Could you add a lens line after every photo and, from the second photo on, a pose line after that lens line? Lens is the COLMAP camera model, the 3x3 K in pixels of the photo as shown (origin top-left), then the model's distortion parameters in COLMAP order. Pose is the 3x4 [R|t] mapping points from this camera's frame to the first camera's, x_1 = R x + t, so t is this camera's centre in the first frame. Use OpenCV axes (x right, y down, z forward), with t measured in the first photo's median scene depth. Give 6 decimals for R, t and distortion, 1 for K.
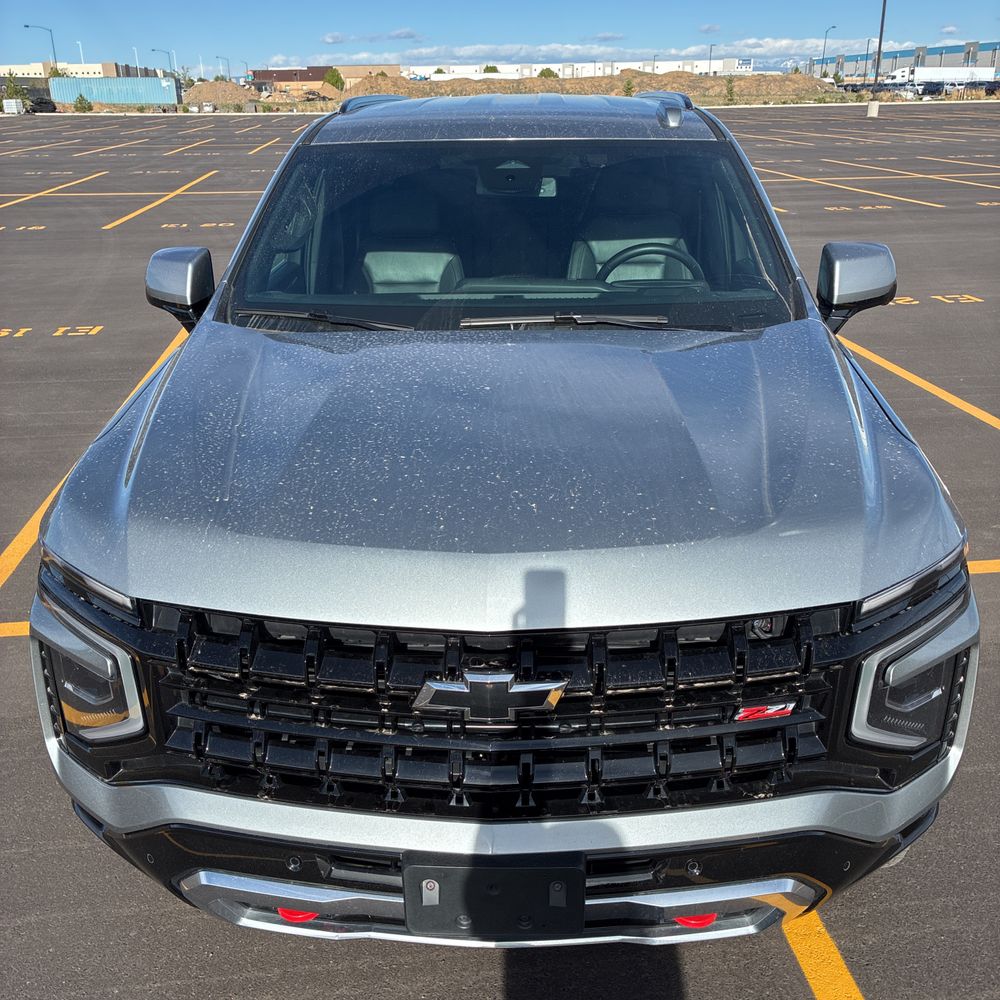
lens RADIAL K [[1023.8, 0, 493.2], [0, 1023.8, 500.7], [0, 0, 1]] dist [0.031298, -0.016274]
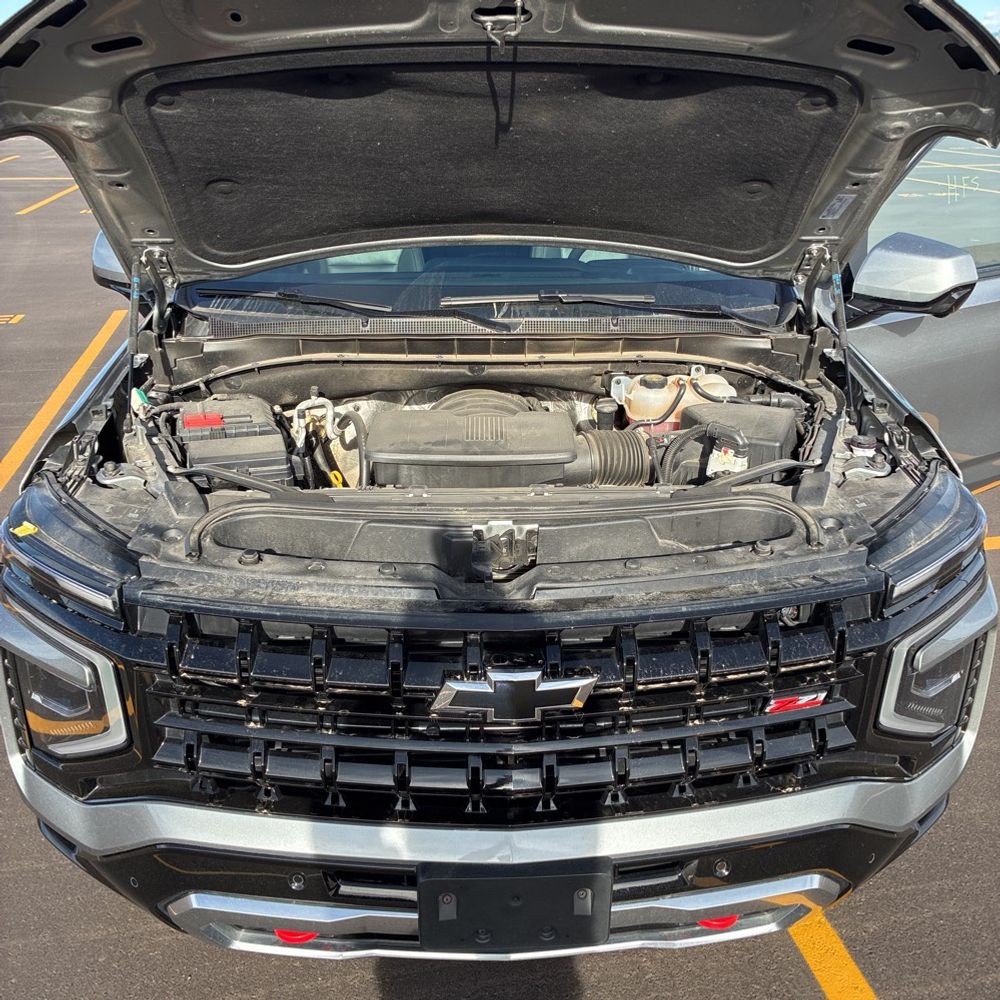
lens RADIAL K [[1017.7, 0, 500.0], [0, 1017.7, 500.0], [0, 0, 1]] dist [0.042710, -0.029754]
pose [[0.996937, -0.015847, 0.076592, -0.076961], [0.015160, 0.999840, 0.009538, 0.003284], [-0.076731, -0.008347, 0.997017, 0.070055]]
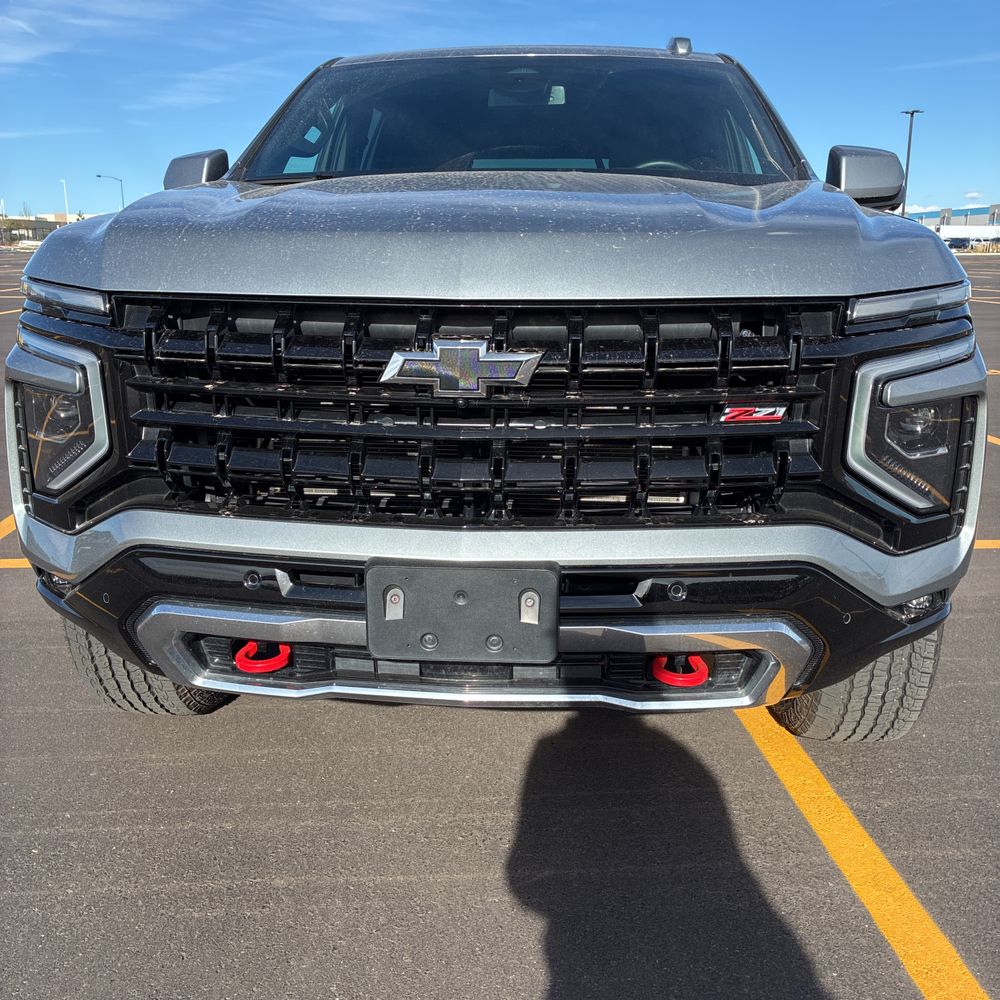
lens RADIAL K [[1024.5, 0, 488.1], [0, 1024.5, 502.1], [0, 0, 1]] dist [0.023142, -0.008380]
pose [[0.998948, 0.025349, -0.038226, 0.056490], [-0.030469, 0.989691, -0.139941, 0.406417], [0.034284, 0.140958, 0.989422, 0.065580]]
